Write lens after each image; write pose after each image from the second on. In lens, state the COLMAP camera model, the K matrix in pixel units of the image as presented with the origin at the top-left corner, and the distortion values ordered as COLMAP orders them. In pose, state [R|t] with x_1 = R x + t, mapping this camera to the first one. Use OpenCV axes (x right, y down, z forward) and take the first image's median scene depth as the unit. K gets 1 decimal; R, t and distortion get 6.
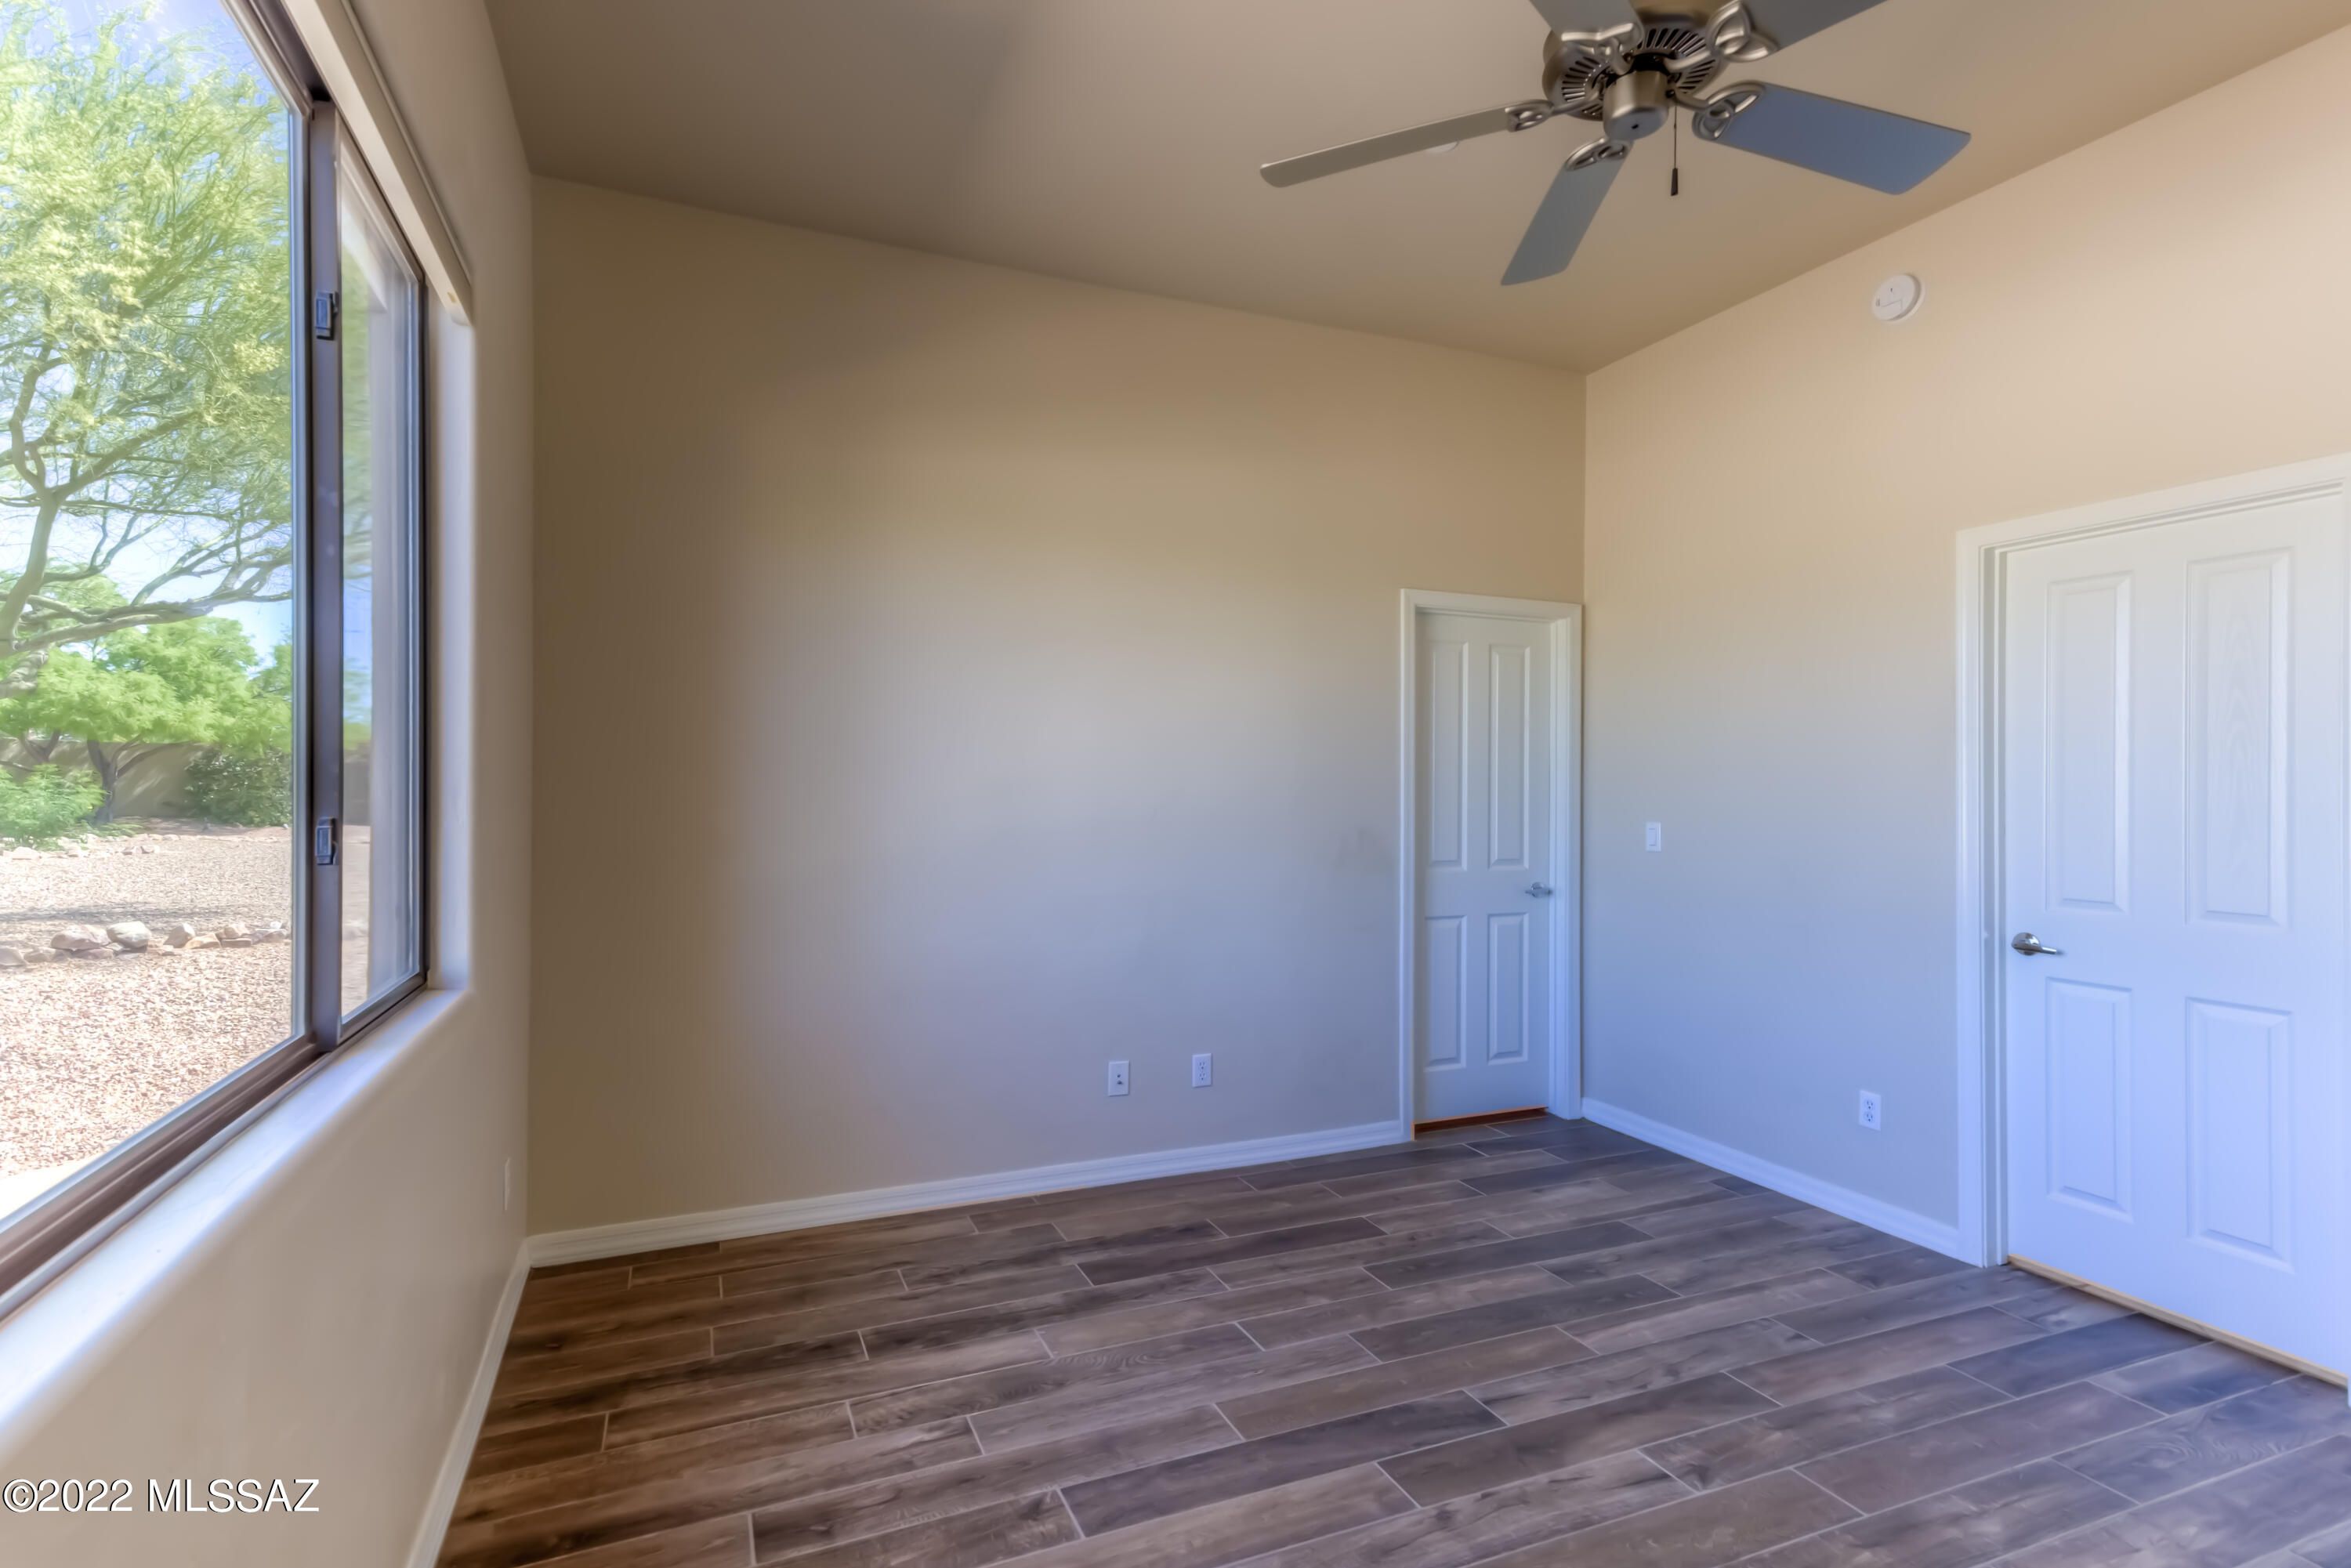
lens RADIAL K [[1082.3, 0, 1175.5], [0, 1082.3, 784.0], [0, 0, 1]] dist [0.022608, -0.000011]
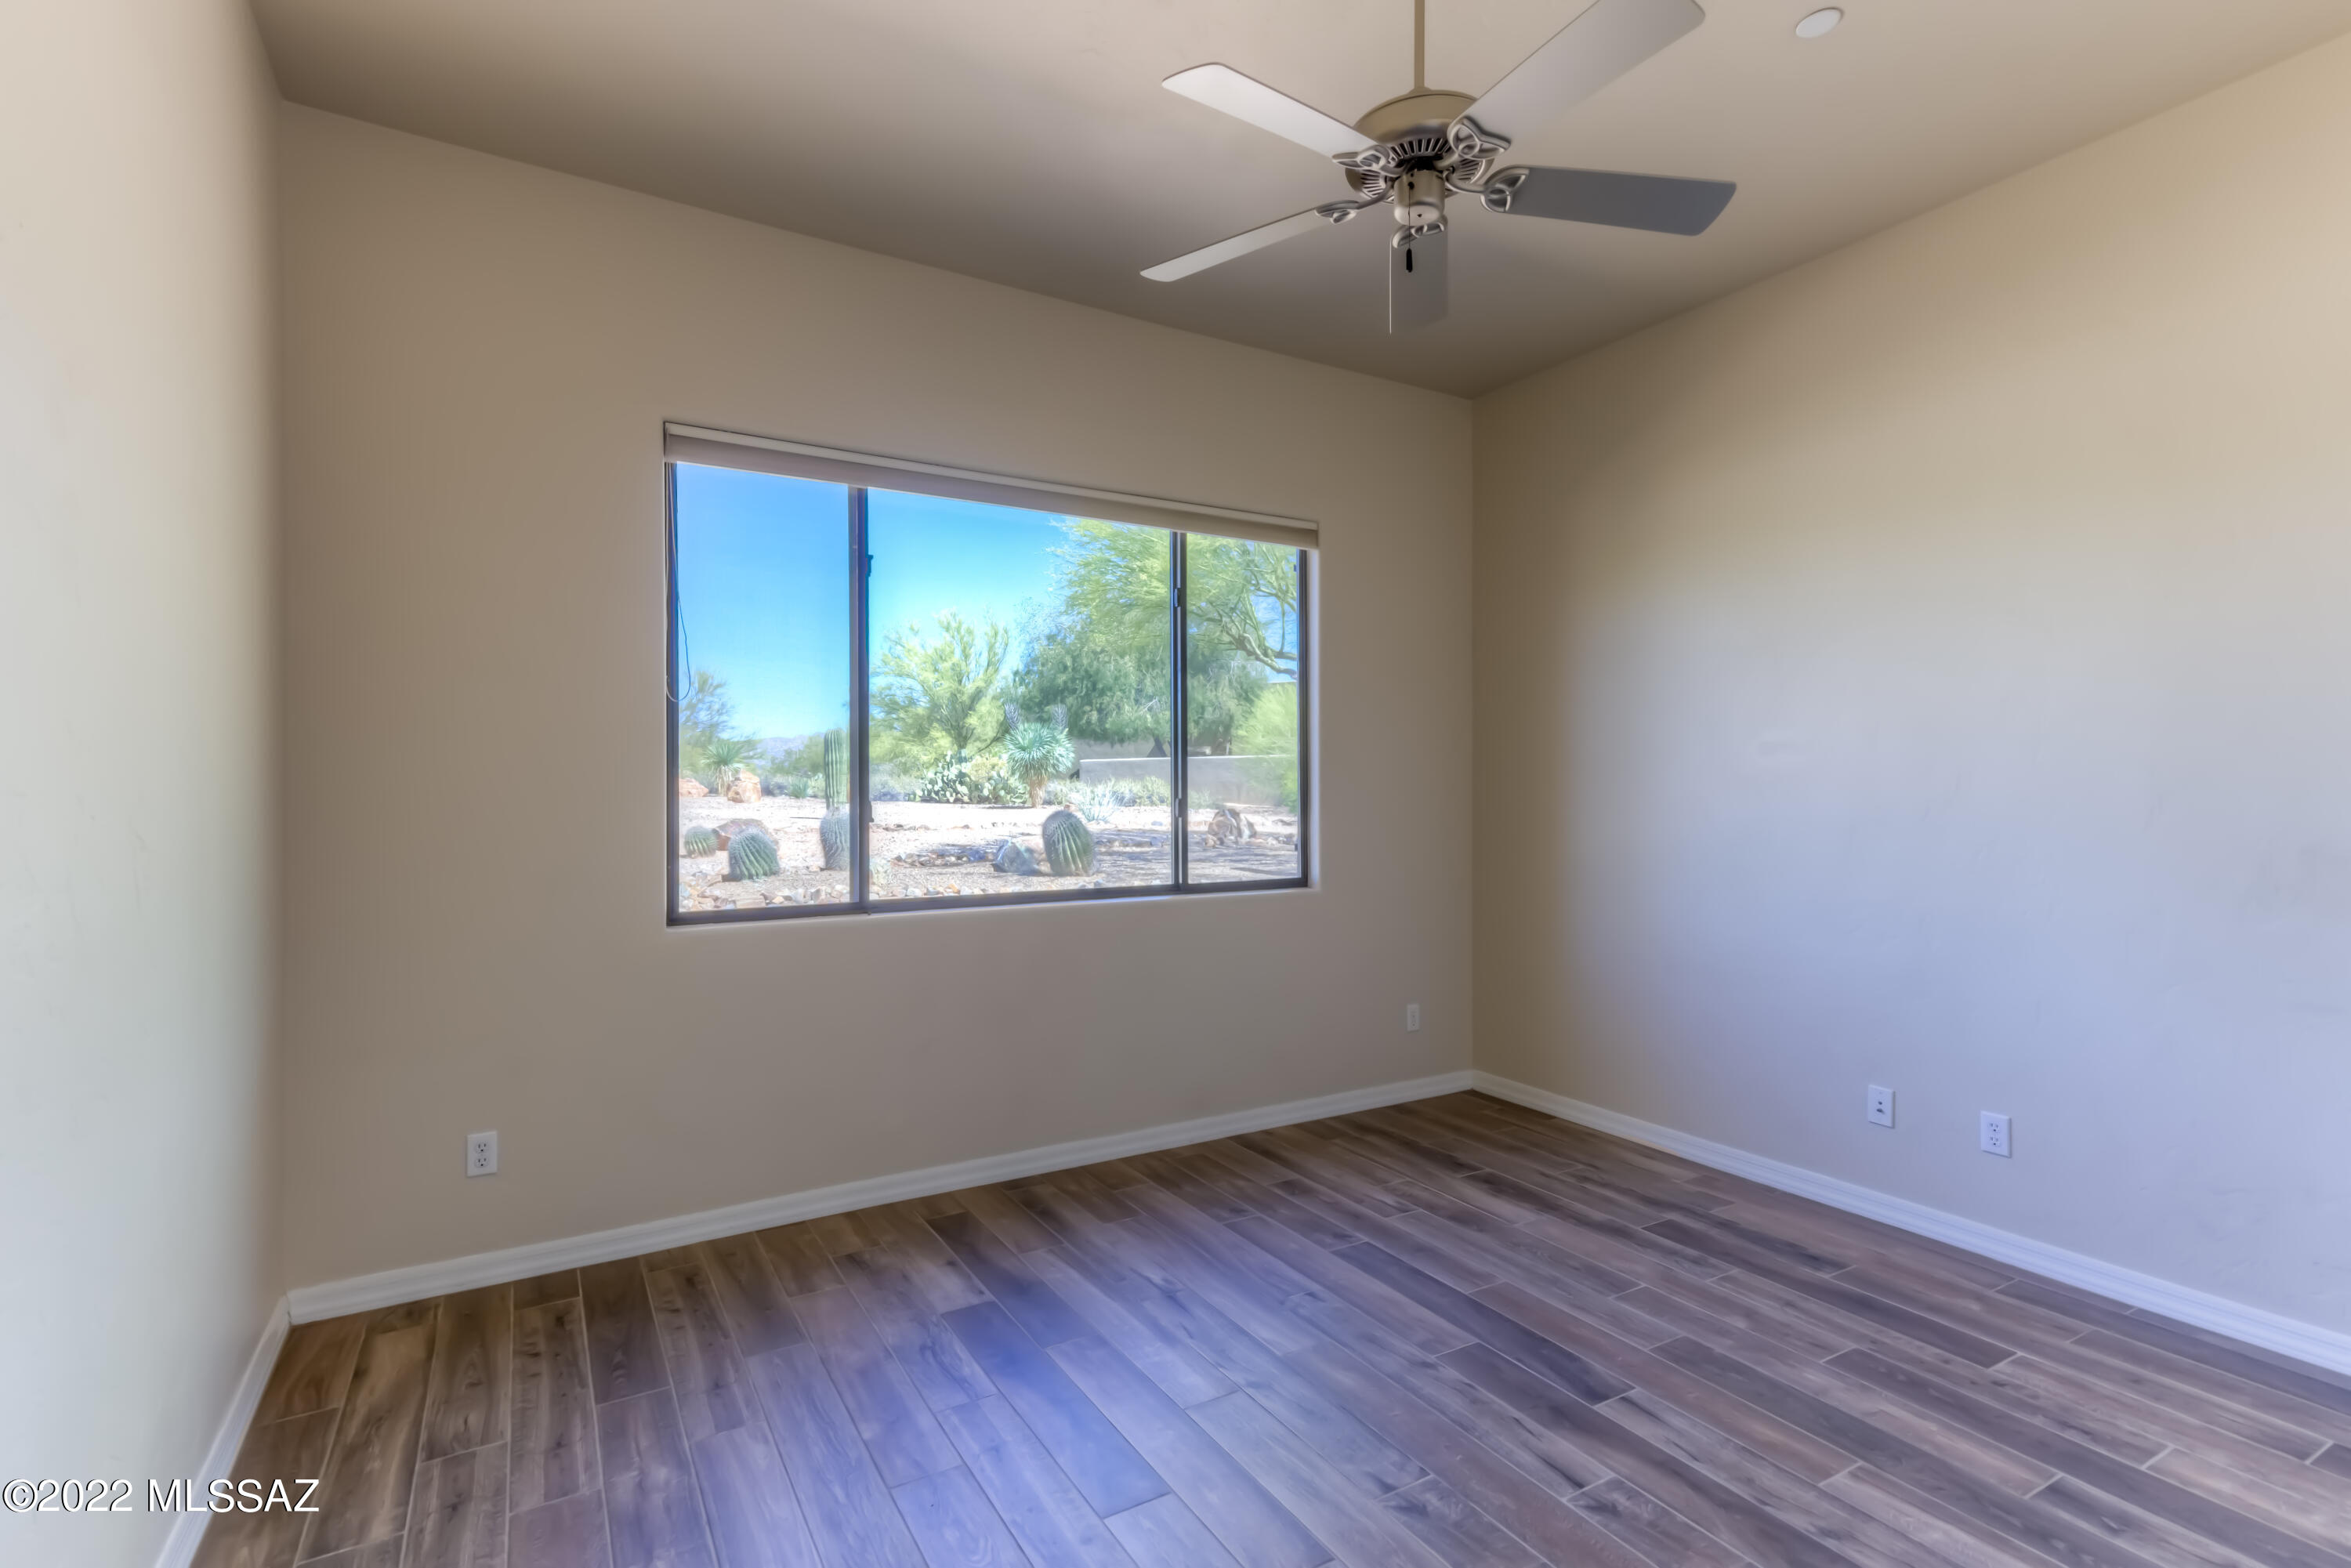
lens RADIAL K [[1082.3, 0, 1175.5], [0, 1082.3, 784.0], [0, 0, 1]] dist [0.022608, -0.000011]
pose [[0.158128, -0.006135, -0.987400, 1.016799], [0.001644, 0.999981, -0.005950, 0.009779], [0.987417, -0.000682, 0.158135, 0.369563]]
